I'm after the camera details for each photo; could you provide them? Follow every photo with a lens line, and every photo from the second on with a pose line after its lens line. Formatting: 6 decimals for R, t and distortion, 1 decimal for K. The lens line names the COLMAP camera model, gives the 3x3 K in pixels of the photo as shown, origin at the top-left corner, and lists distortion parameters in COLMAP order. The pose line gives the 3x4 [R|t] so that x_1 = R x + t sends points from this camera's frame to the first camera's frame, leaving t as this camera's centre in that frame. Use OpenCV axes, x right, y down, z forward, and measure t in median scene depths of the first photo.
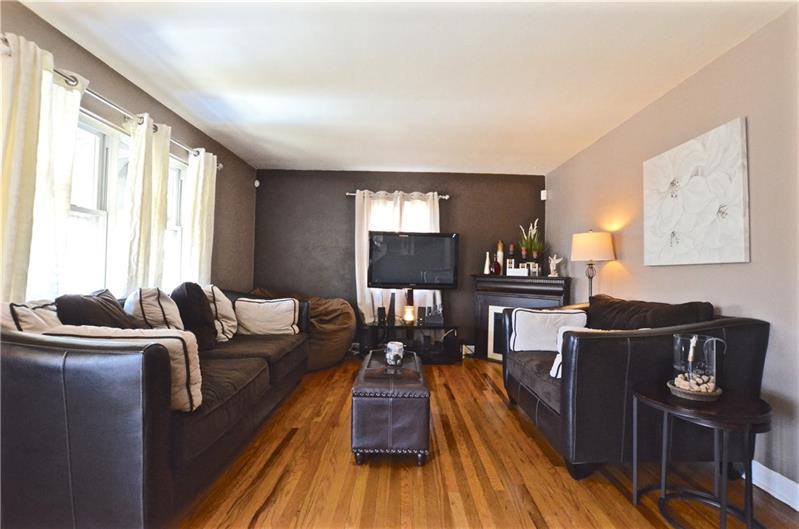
lens RADIAL K [[354.3, 0, 395.3], [0, 354.3, 265.3], [0, 0, 1]] dist [-0.032745, 0.004442]
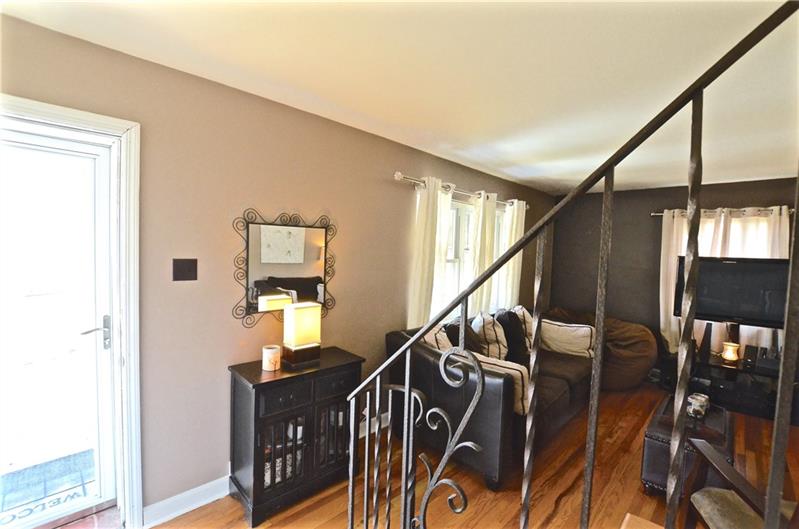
lens RADIAL K [[354.3, 0, 395.3], [0, 354.3, 265.3], [0, 0, 1]] dist [-0.032745, 0.004442]
pose [[0.716561, 0.037749, -0.696503, 0.043404], [-0.006742, 0.998863, 0.047199, -0.163187], [0.697492, -0.029125, 0.716000, -0.259160]]
